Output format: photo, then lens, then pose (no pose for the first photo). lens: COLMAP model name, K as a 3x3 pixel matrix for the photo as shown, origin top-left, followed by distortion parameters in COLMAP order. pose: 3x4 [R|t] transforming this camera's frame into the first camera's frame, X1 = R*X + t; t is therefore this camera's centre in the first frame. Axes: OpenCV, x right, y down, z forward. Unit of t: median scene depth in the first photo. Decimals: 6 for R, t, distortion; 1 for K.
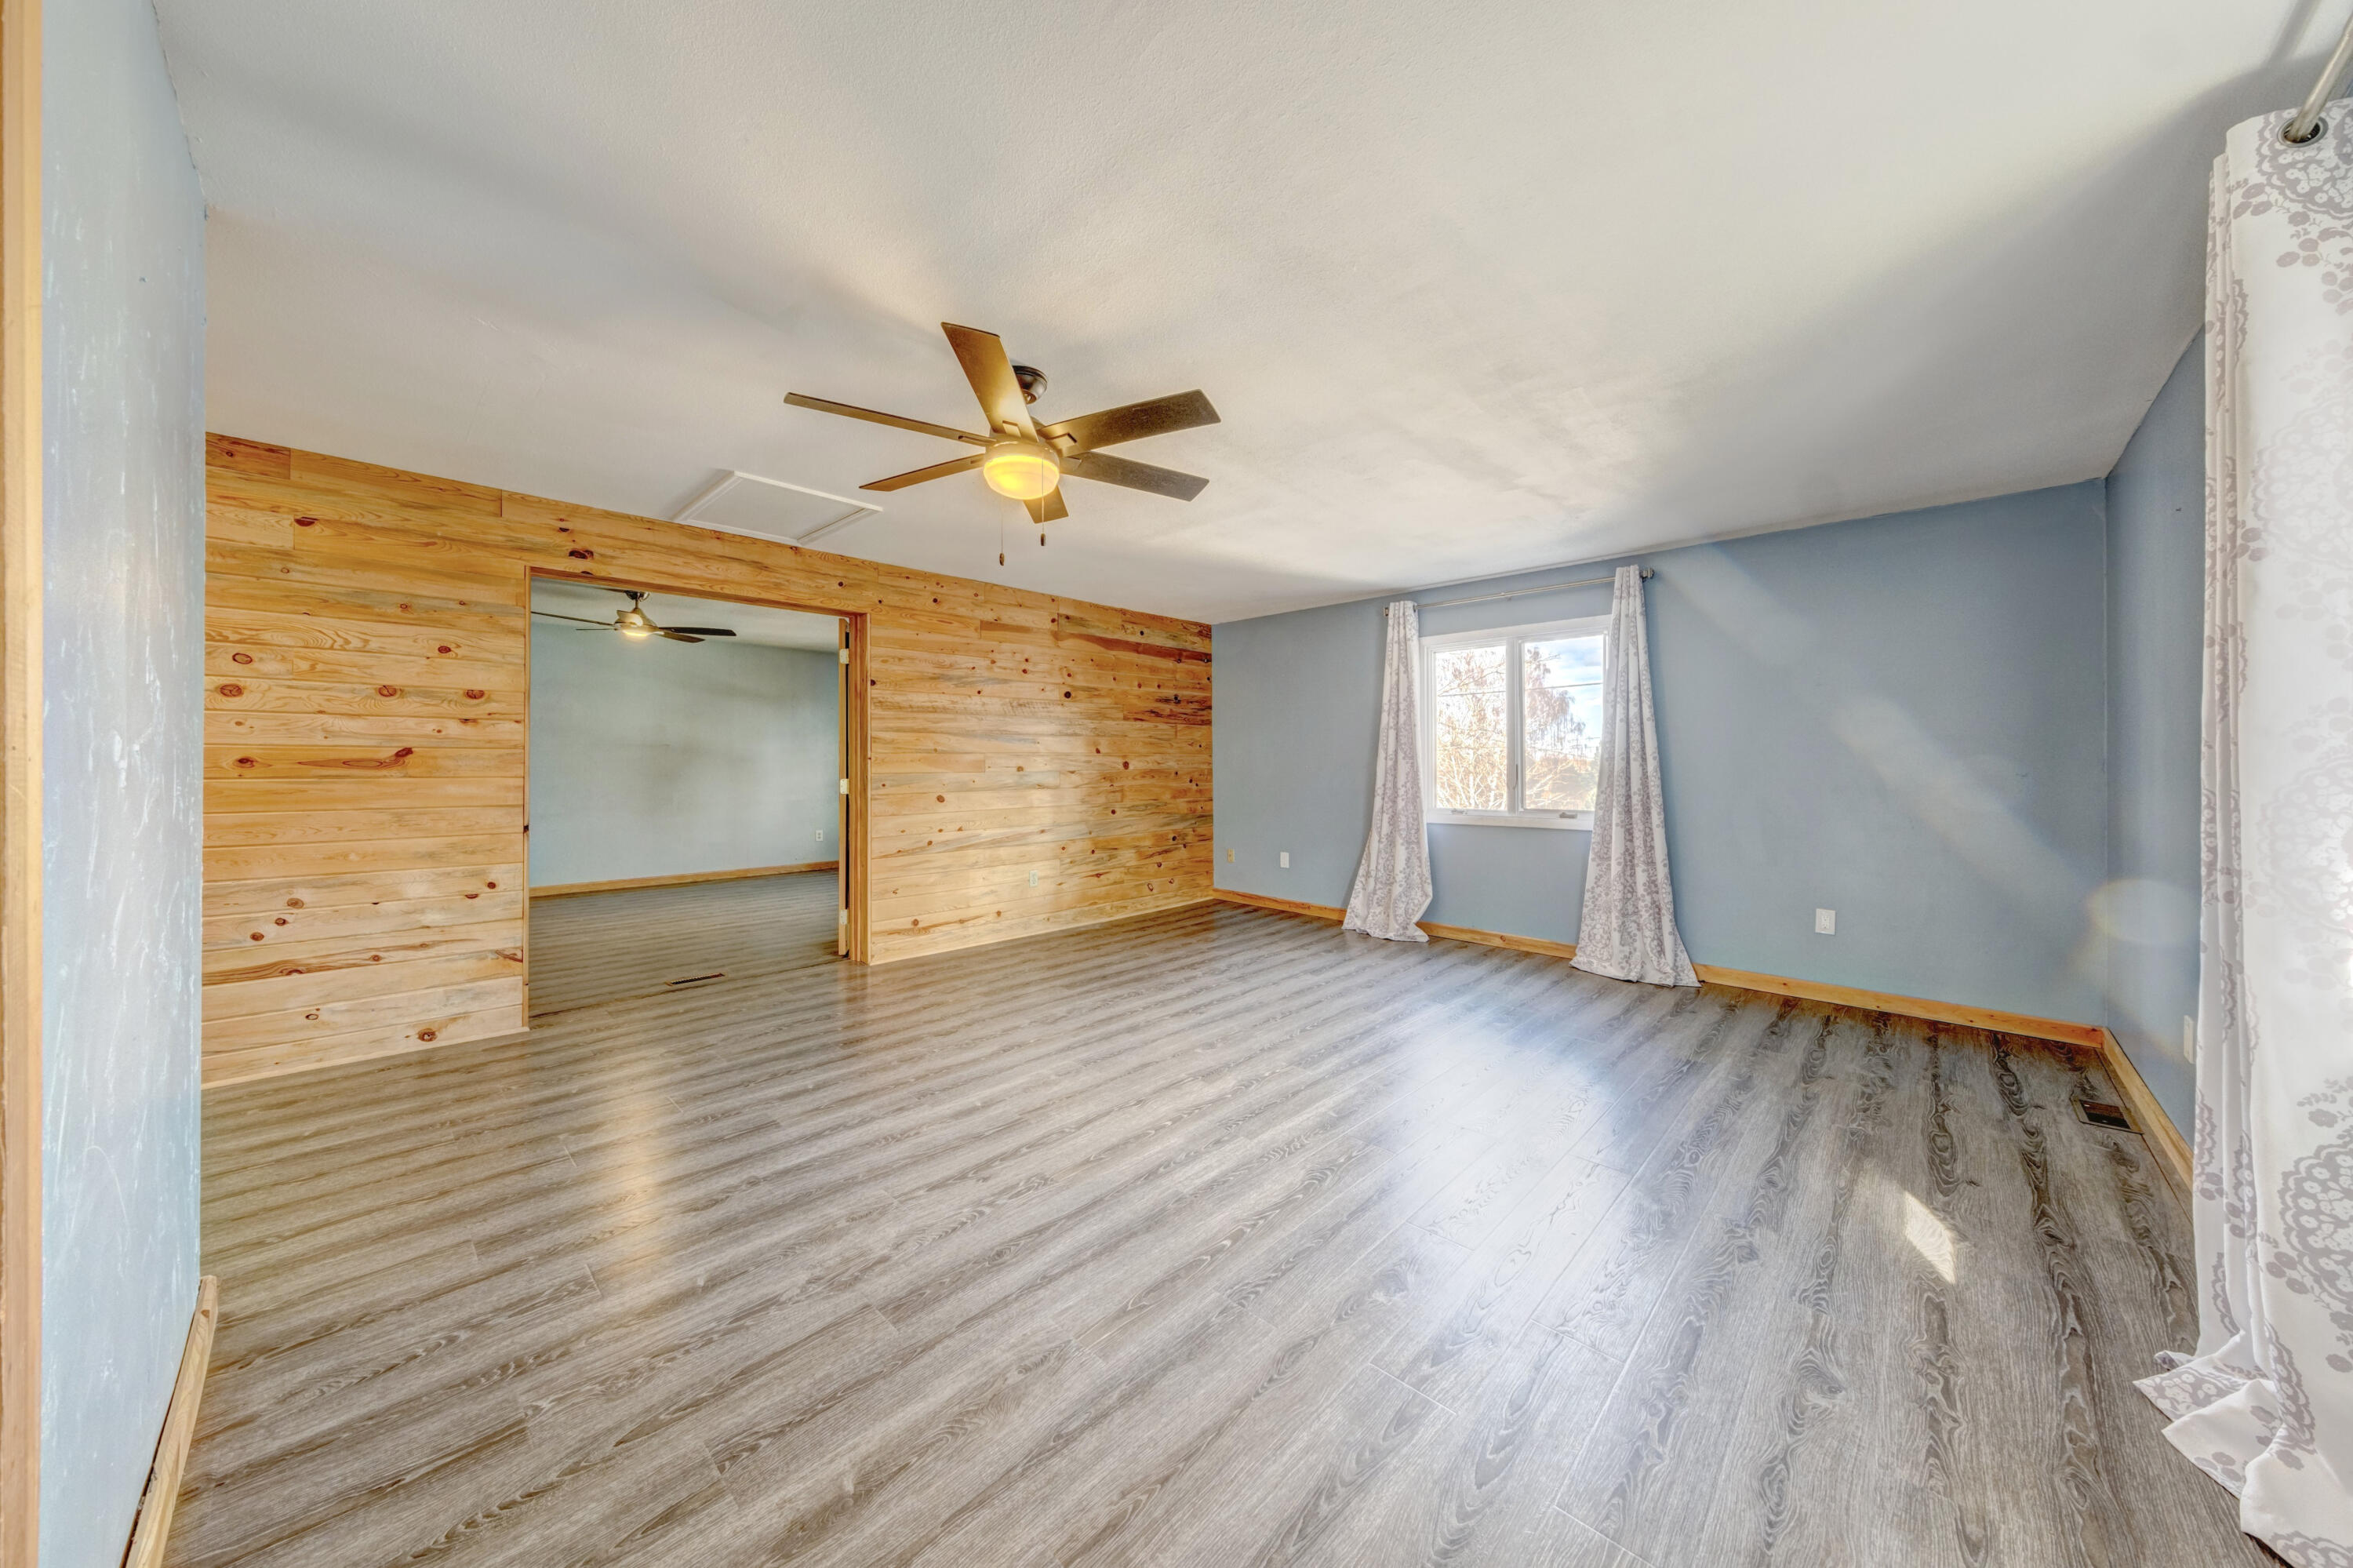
lens RADIAL K [[794.0, 0, 1176.4], [0, 794.0, 764.4], [0, 0, 1]] dist [-0.002699, 0.000634]
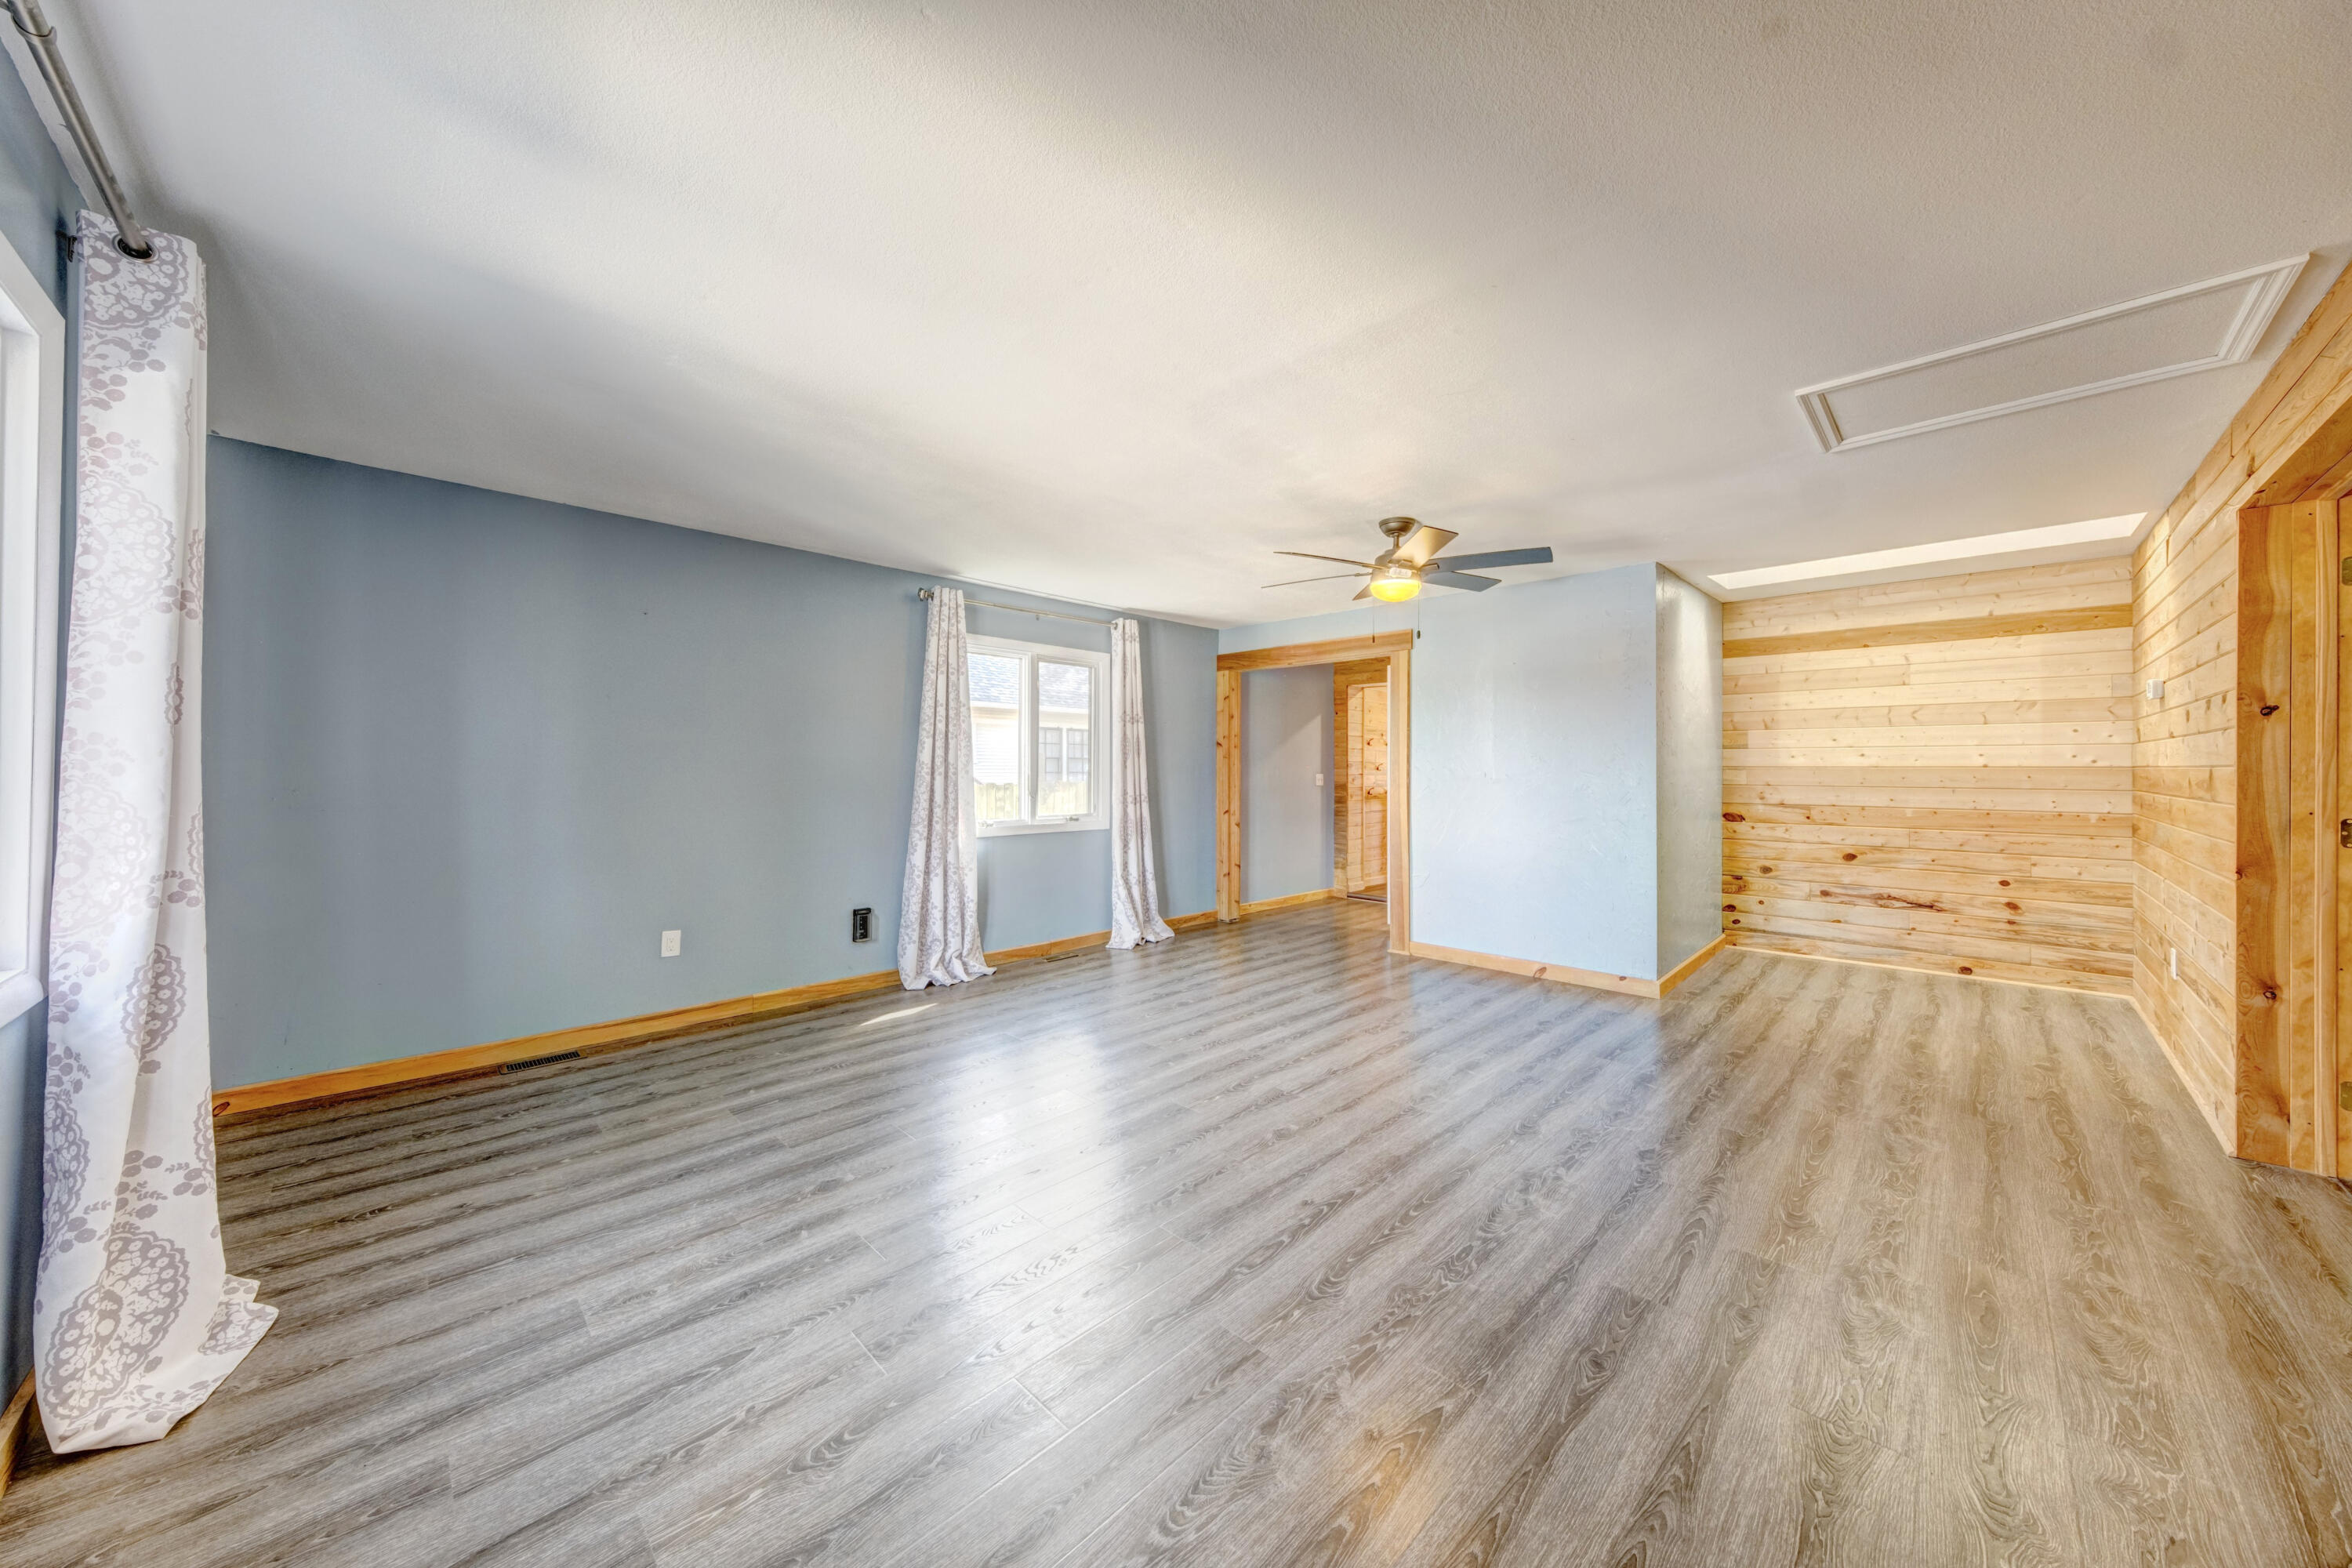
lens RADIAL K [[793.6, 0, 1182.1], [0, 793.6, 767.2], [0, 0, 1]] dist [-0.002699, 0.000634]
pose [[-0.999802, -0.004730, 0.019338, 0.150523], [-0.004836, 0.999974, -0.005392, -0.012353], [-0.019312, -0.005485, -0.999798, 2.116281]]
